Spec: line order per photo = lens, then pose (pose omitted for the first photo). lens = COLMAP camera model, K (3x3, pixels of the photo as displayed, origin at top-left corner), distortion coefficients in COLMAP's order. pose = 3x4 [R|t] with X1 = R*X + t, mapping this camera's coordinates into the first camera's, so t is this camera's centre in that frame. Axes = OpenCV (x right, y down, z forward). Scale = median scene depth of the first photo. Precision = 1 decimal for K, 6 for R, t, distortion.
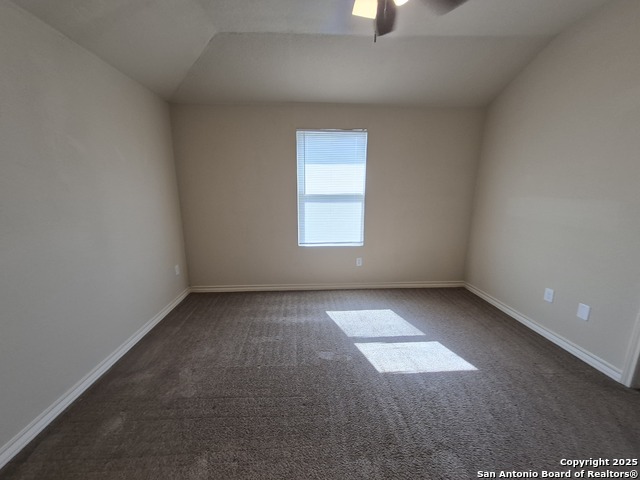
lens RADIAL K [[256.0, 0, 317.6], [0, 256.0, 241.0], [0, 0, 1]] dist [-0.003165, -0.000340]
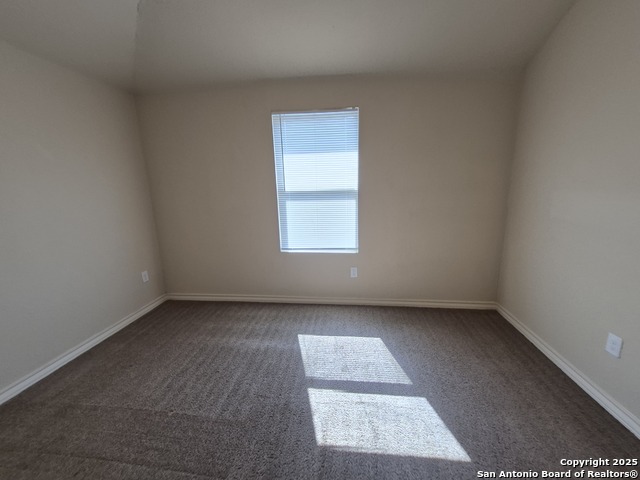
lens RADIAL K [[256.8, 0, 327.6], [0, 256.8, 241.5], [0, 0, 1]] dist [0.002444, 0.000567]
pose [[0.986567, 0.016138, -0.162559, 0.239311], [-0.013180, 0.999728, 0.019256, -0.036795], [0.162826, -0.016855, 0.986511, 0.201478]]
